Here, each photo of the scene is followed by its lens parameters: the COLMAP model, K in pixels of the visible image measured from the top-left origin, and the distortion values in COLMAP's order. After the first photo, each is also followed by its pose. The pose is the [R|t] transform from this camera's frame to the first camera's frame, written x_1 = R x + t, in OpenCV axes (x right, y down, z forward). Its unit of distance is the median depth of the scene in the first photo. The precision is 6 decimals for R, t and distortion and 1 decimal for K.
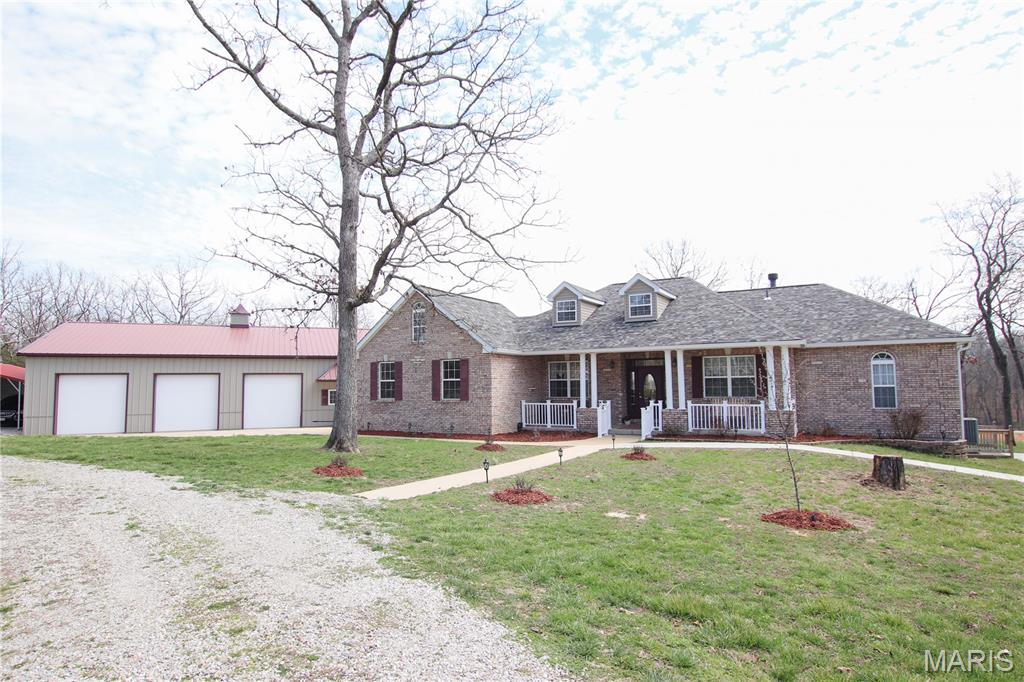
lens RADIAL K [[543.8, 0, 519.1], [0, 543.8, 343.3], [0, 0, 1]] dist [-0.004286, -0.000613]
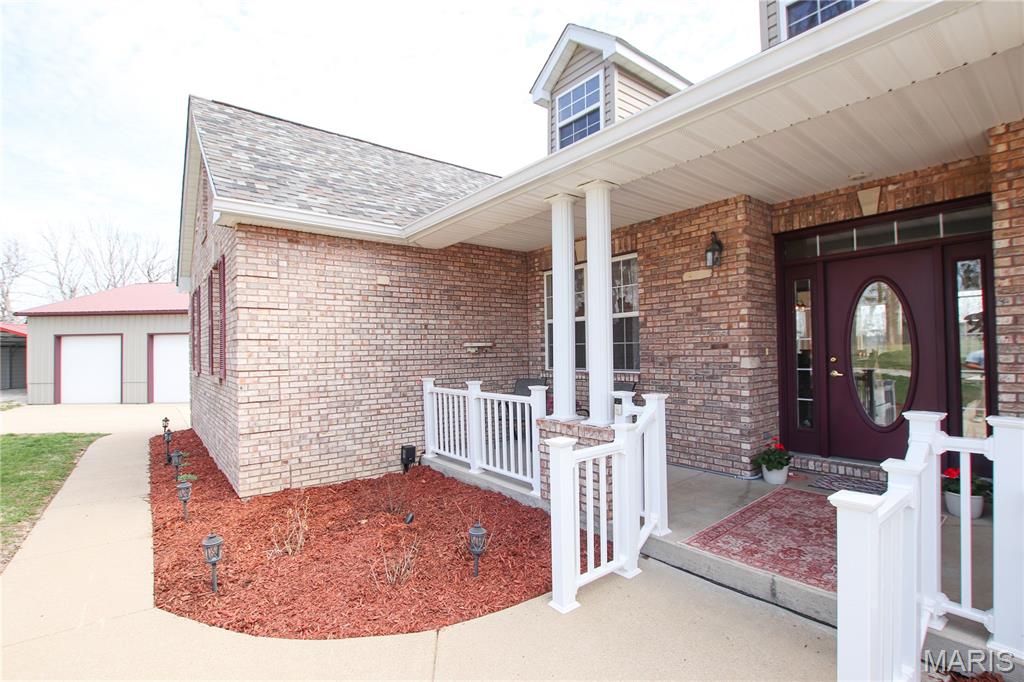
lens RADIAL K [[474.5, 0, 514.6], [0, 474.5, 345.2], [0, 0, 1]] dist [-0.009865, -0.000307]
pose [[0.923844, -0.008539, -0.382674, 0.171199], [0.033446, 0.997728, 0.058482, 0.068169], [0.381305, -0.066827, 0.922031, 0.750750]]
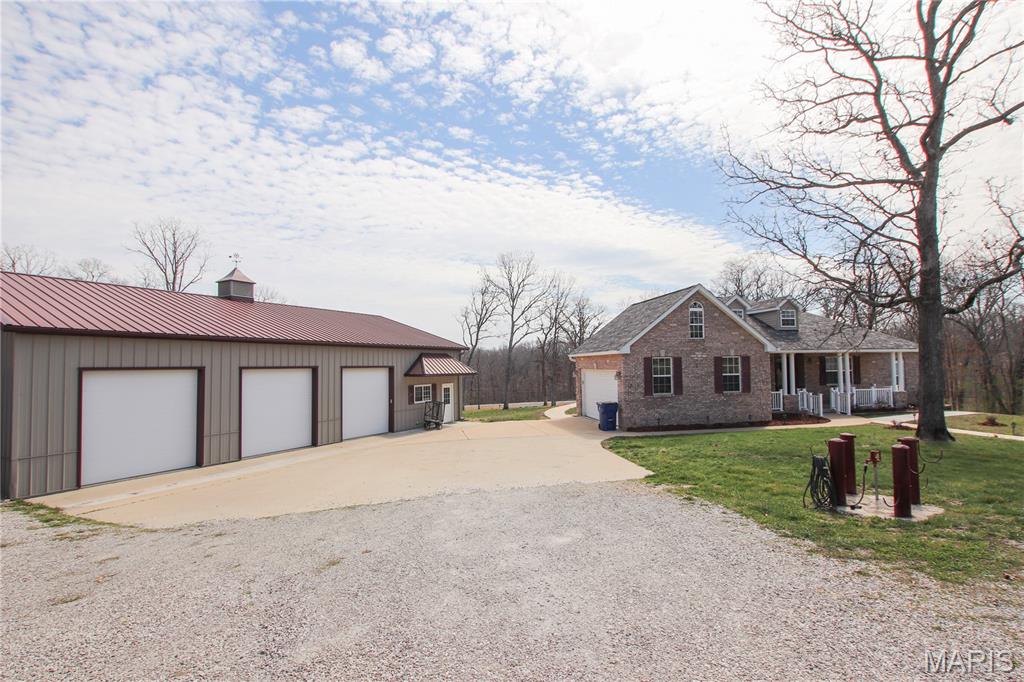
lens RADIAL K [[474.5, 0, 514.6], [0, 474.5, 345.2], [0, 0, 1]] dist [-0.009865, -0.000307]
pose [[0.791940, 0.029318, 0.609895, -1.039388], [-0.040140, 0.999186, 0.004088, 0.020570], [-0.609278, -0.027719, 0.792472, 0.490519]]
